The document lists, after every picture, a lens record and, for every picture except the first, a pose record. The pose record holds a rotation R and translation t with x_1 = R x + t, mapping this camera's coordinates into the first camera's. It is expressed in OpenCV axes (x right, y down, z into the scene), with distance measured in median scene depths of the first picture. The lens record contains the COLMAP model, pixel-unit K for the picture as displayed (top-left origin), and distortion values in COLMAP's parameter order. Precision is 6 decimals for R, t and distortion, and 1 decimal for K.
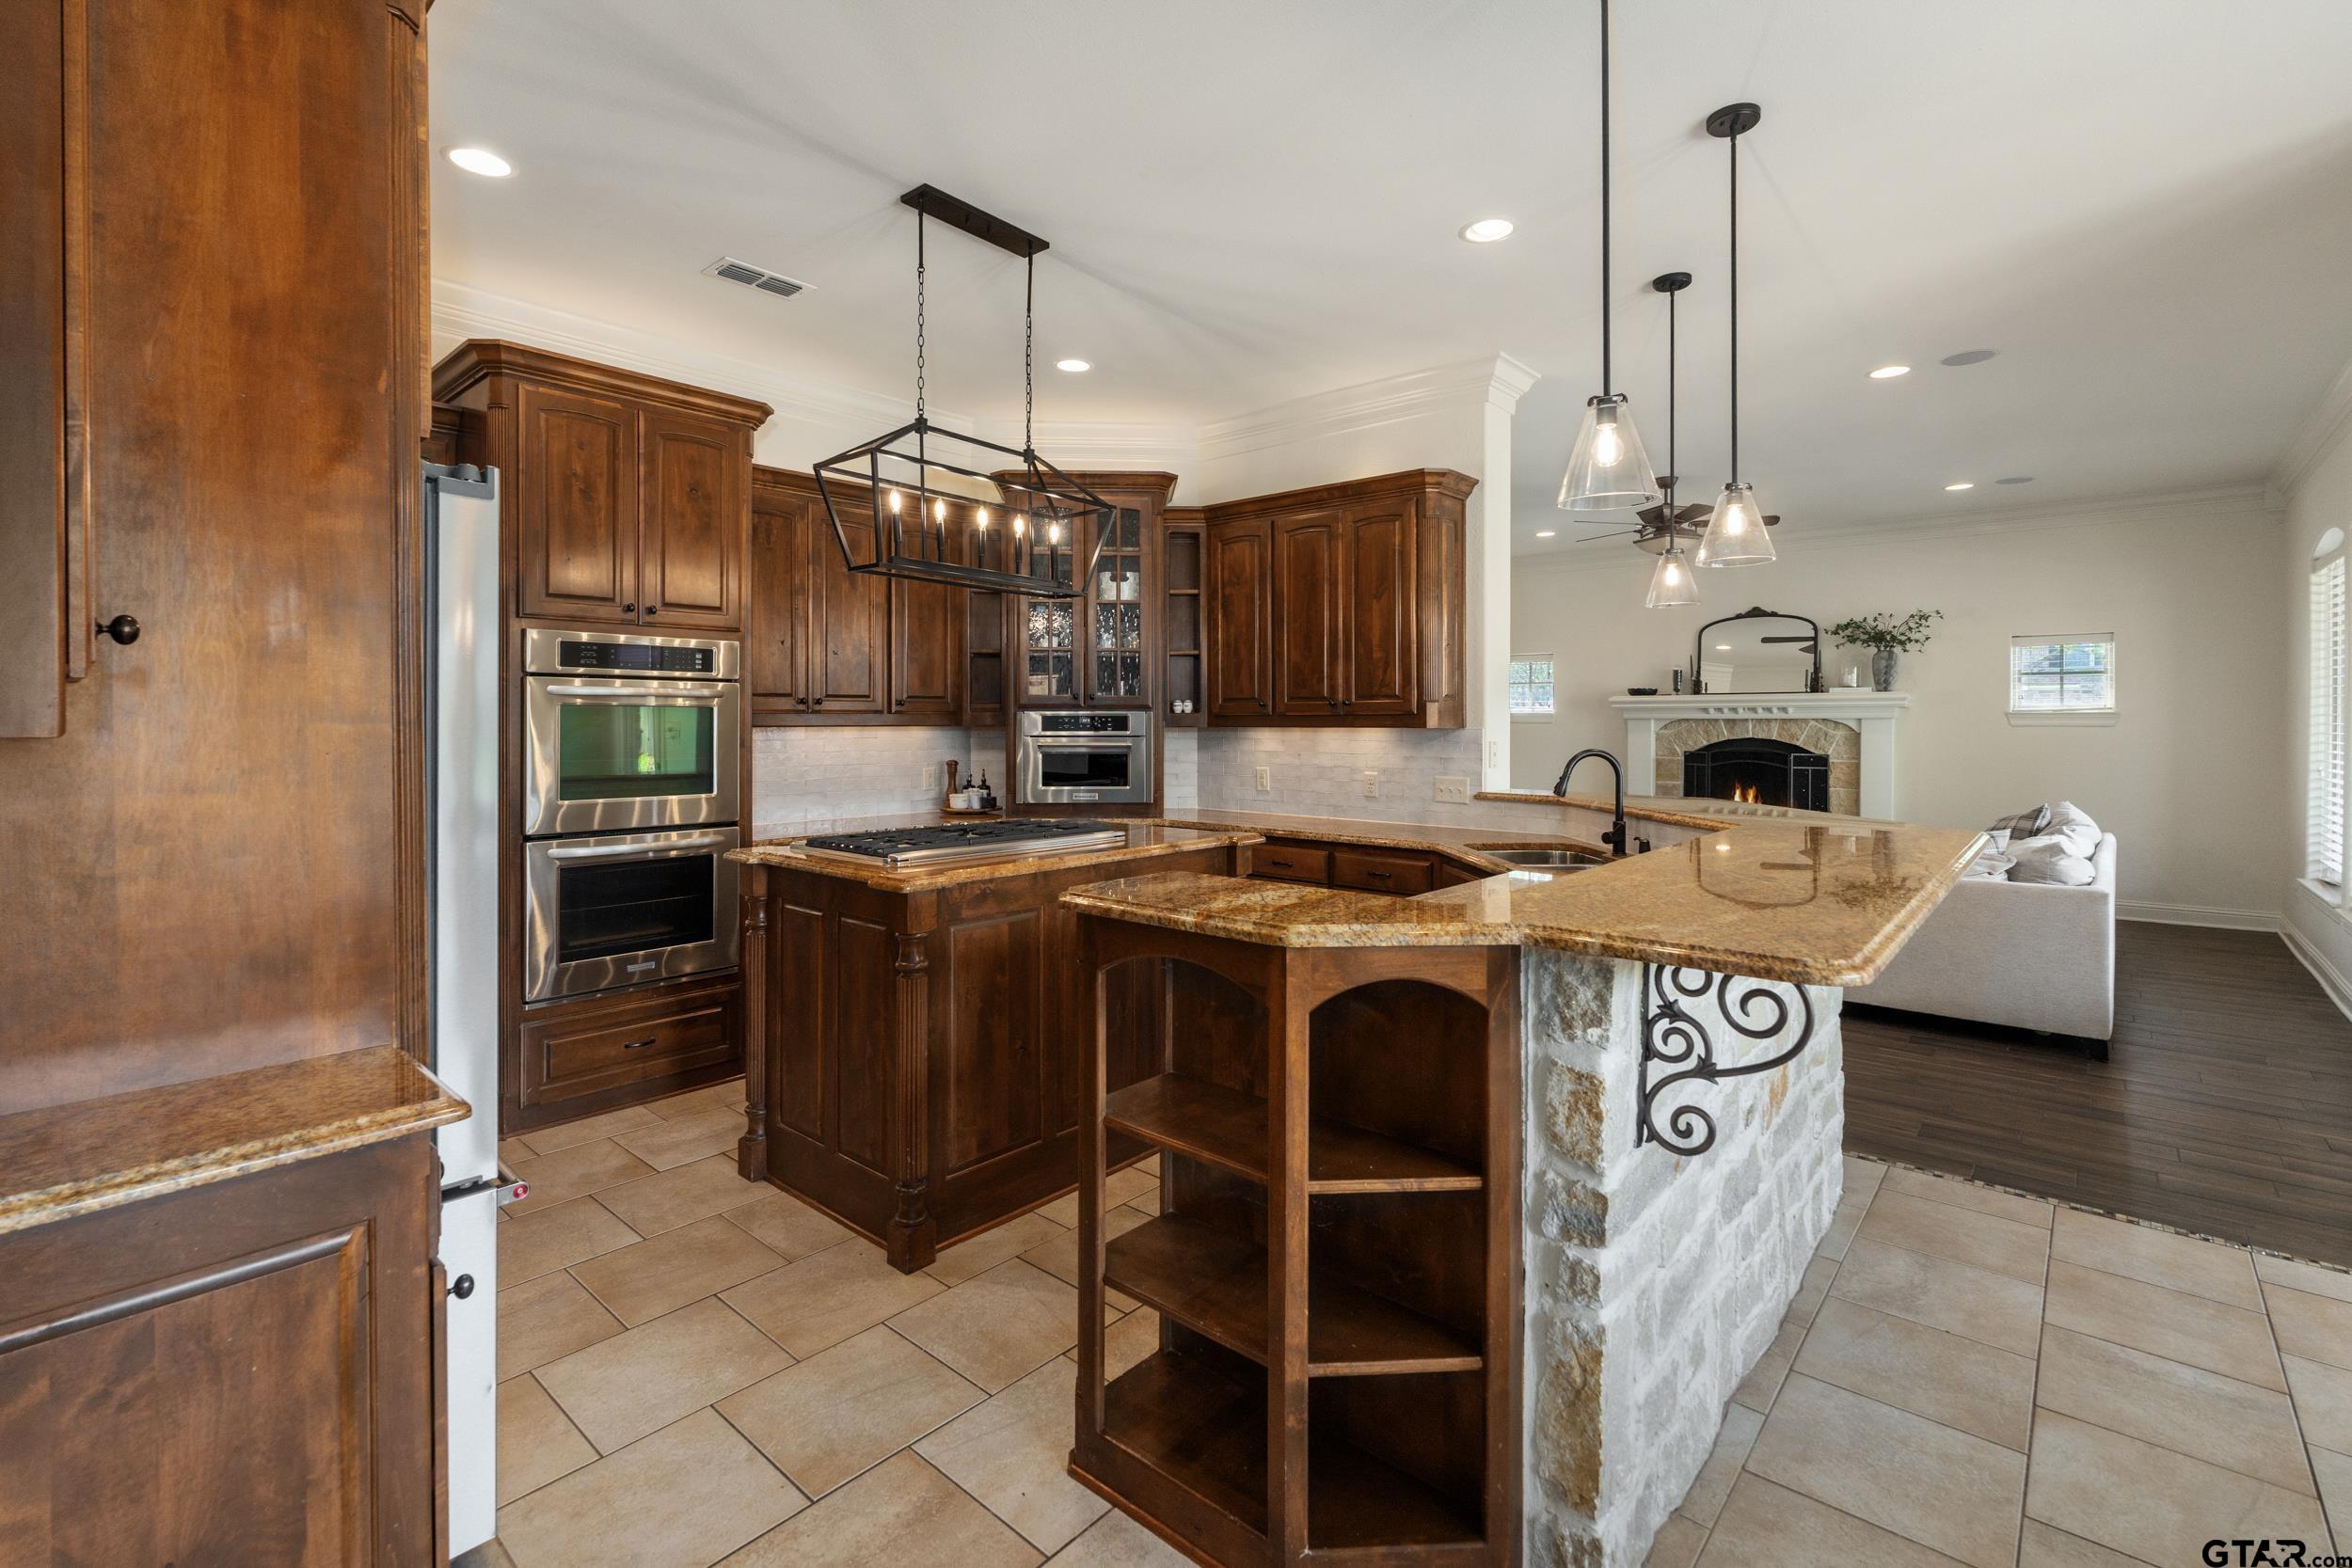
lens RADIAL K [[1066.9, 0, 1187.9], [0, 1066.9, 730.1], [0, 0, 1]] dist [-0.000140, -0.000086]
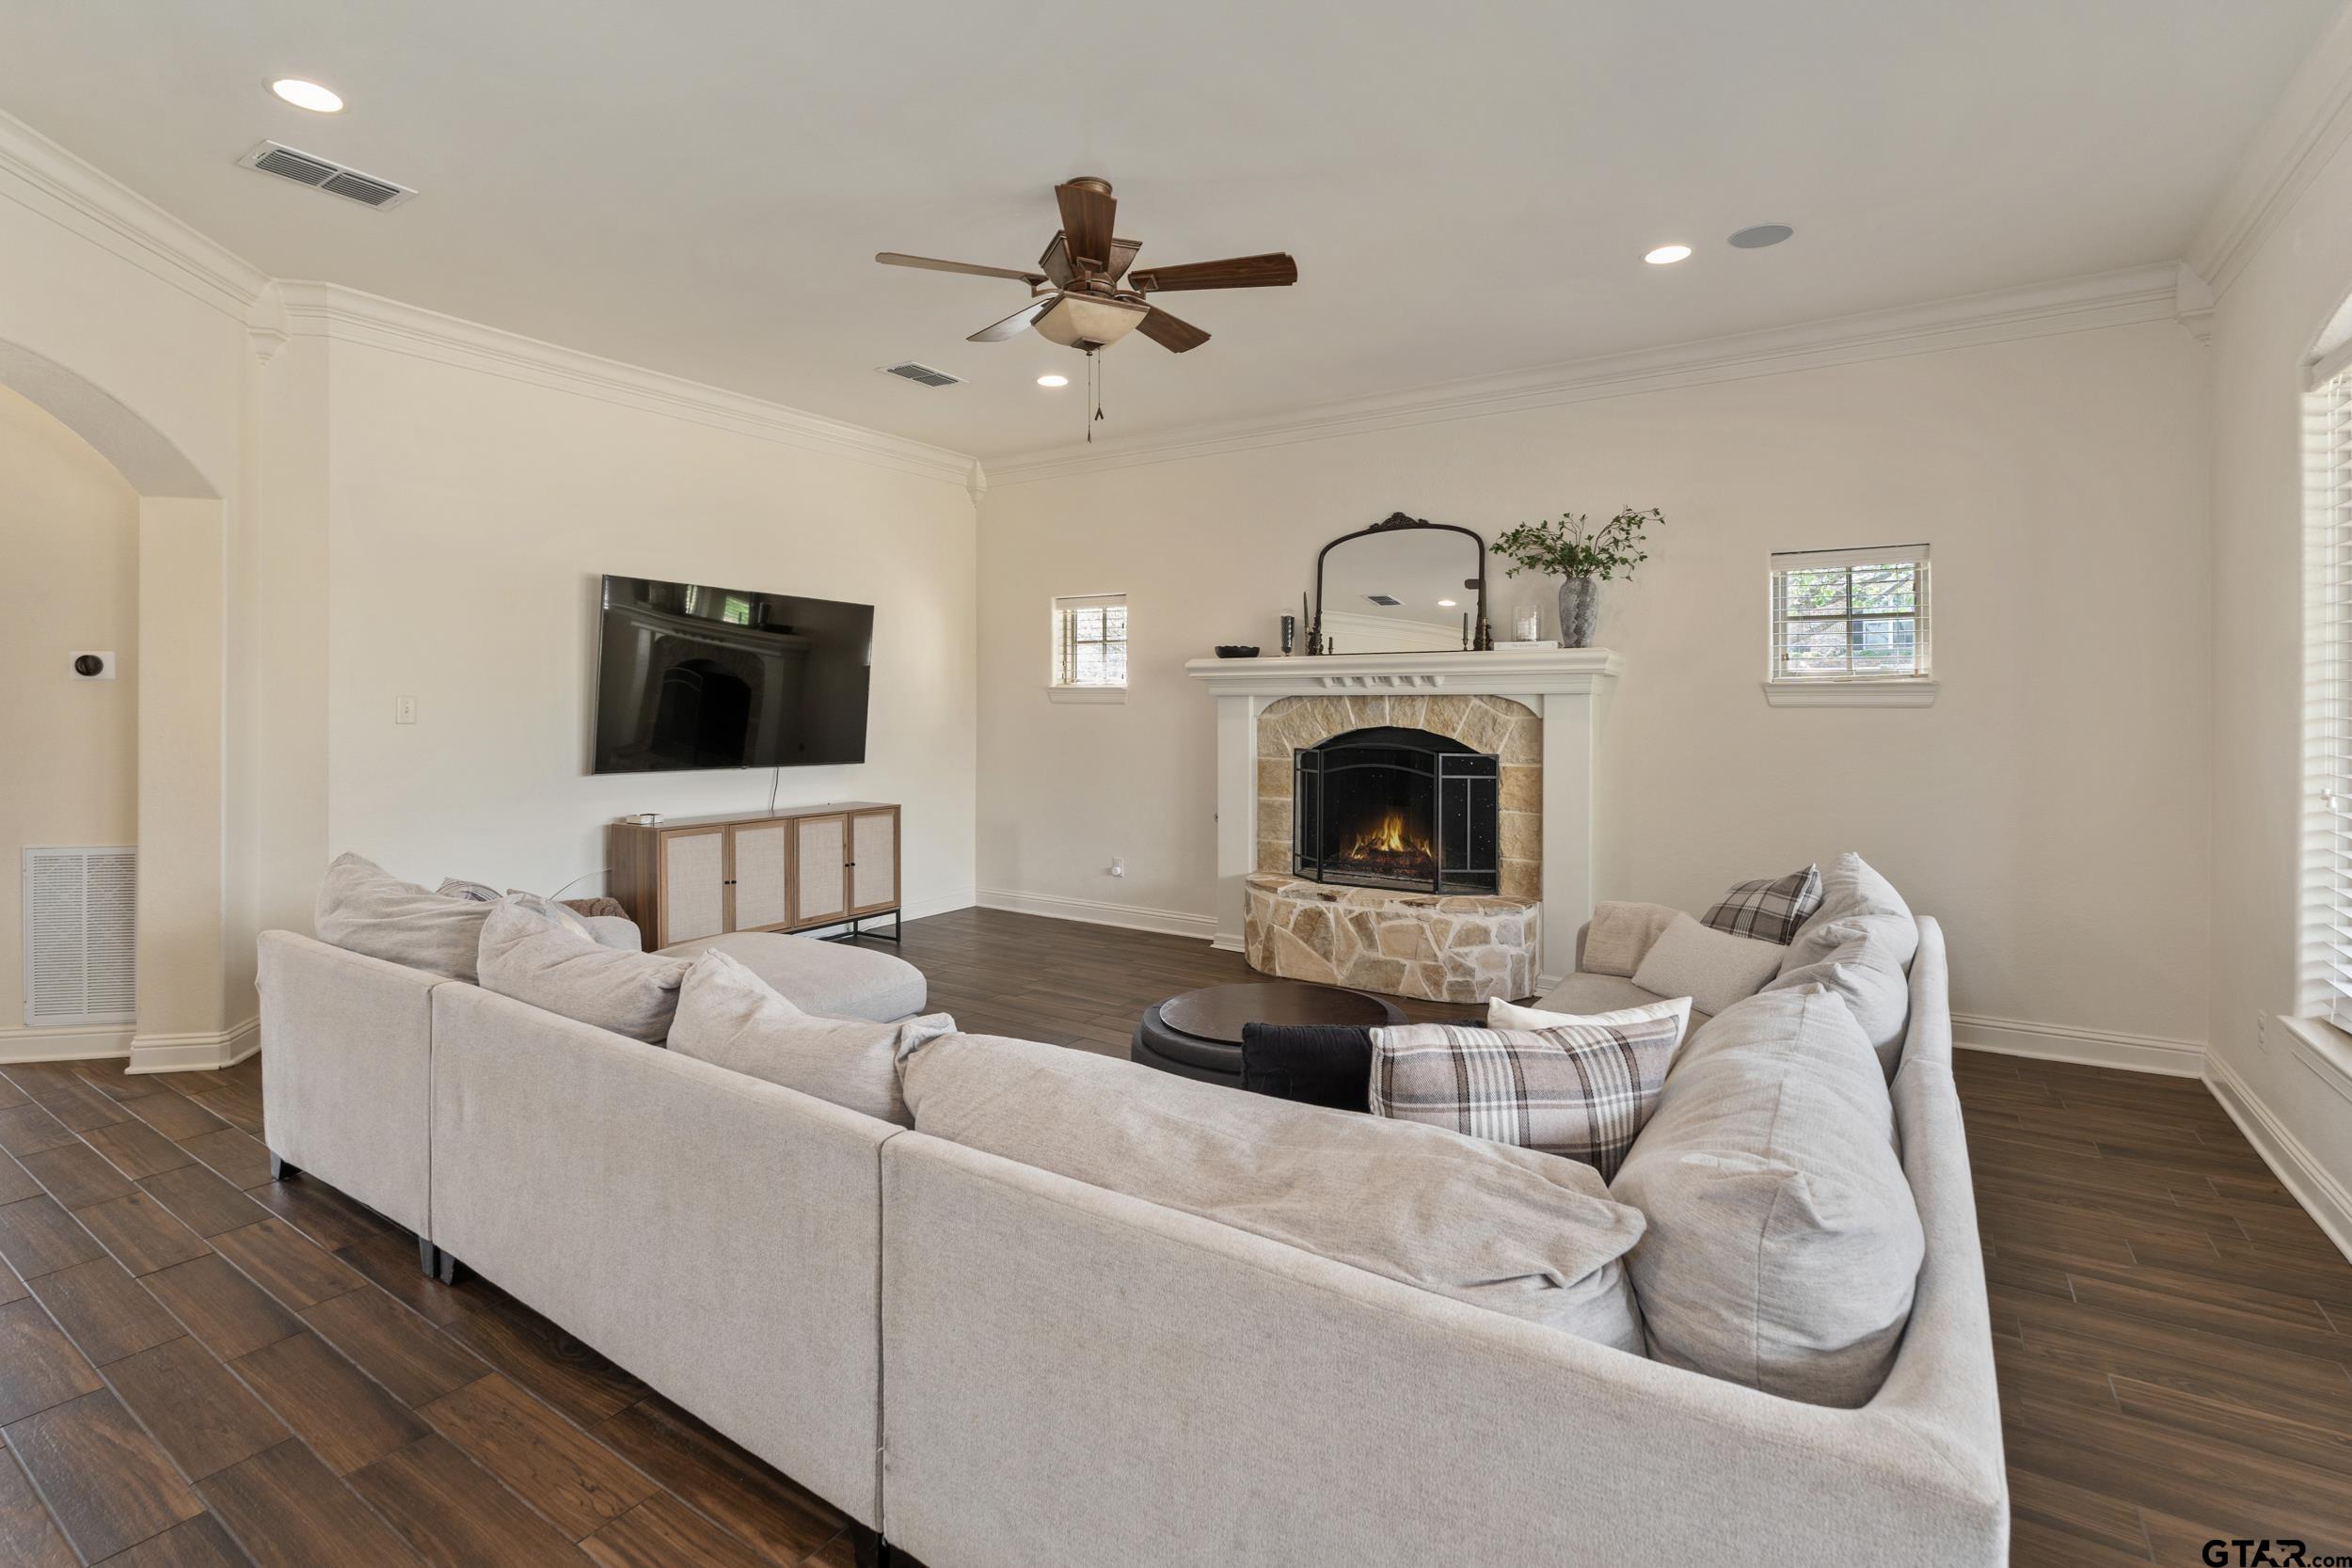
lens RADIAL K [[1066.9, 0, 1210.6], [0, 1066.9, 703.0], [0, 0, 1]] dist [-0.000140, -0.000086]
pose [[0.991461, -0.004539, 0.130324, 0.362578], [0.005159, 0.999977, -0.004423, -0.004051], [-0.130301, 0.005058, 0.991462, 0.427369]]
